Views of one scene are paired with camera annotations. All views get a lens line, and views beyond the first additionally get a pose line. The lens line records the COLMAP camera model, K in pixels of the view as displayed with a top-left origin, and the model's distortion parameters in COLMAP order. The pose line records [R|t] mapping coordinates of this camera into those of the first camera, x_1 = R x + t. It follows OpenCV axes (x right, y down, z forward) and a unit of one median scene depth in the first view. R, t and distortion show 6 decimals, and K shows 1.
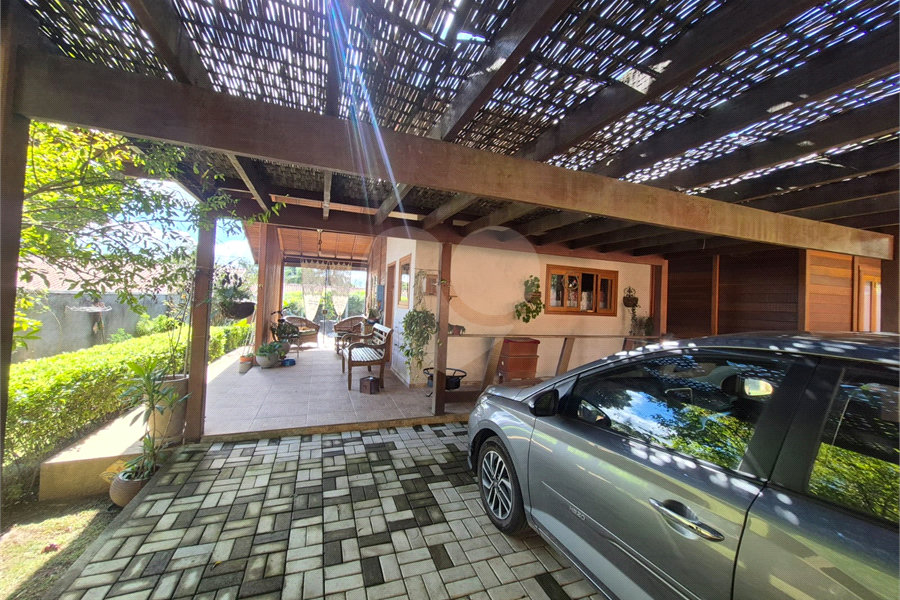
lens RADIAL K [[351.3, 0, 448.6], [0, 351.3, 296.0], [0, 0, 1]] dist [-0.000955, -0.000161]
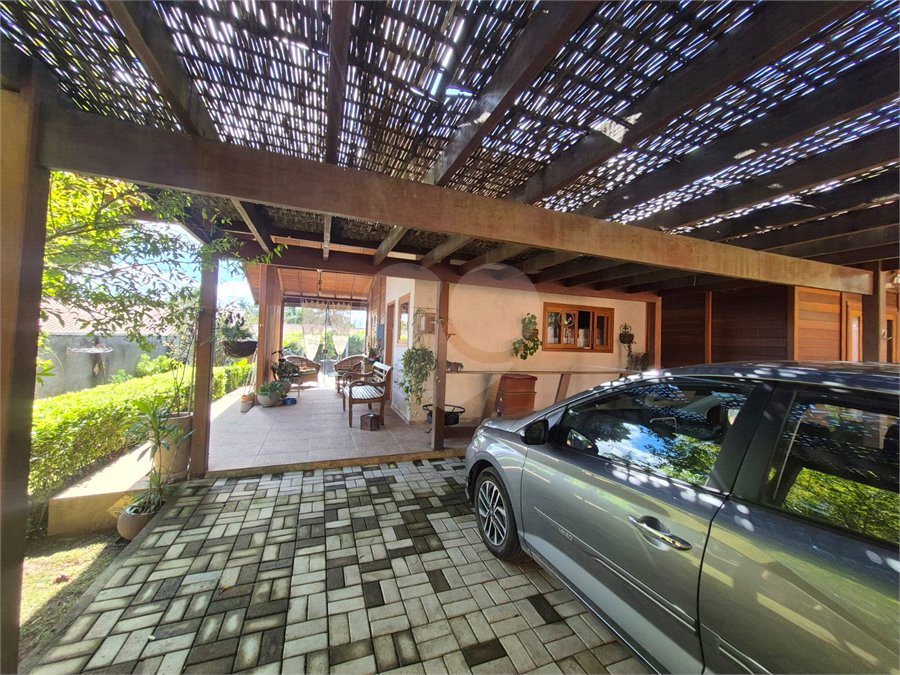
lens RADIAL K [[351.1, 0, 452.3], [0, 351.1, 334.0], [0, 0, 1]] dist [0.000248, 0.000141]
pose [[0.999914, -0.009169, 0.009381, 0.015835], [0.009199, 0.999952, -0.003224, 0.009335], [-0.009351, 0.003310, 0.999951, -0.052483]]
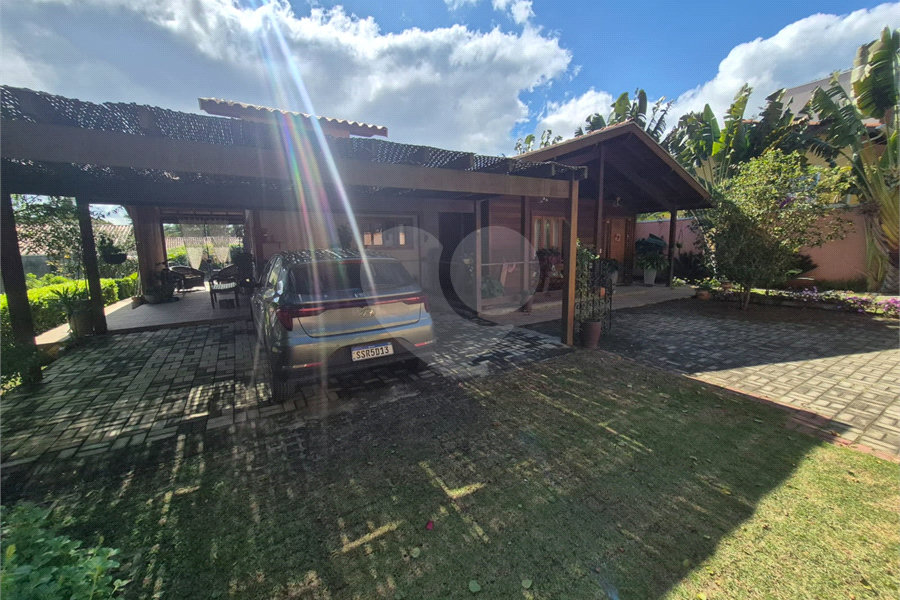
lens RADIAL K [[351.3, 0, 448.6], [0, 351.3, 296.0], [0, 0, 1]] dist [-0.000955, -0.000161]
pose [[0.980564, -0.085412, 0.176631, 1.085201], [0.055639, 0.984365, 0.167121, 0.038104], [-0.188143, -0.154045, 0.969986, -1.595921]]
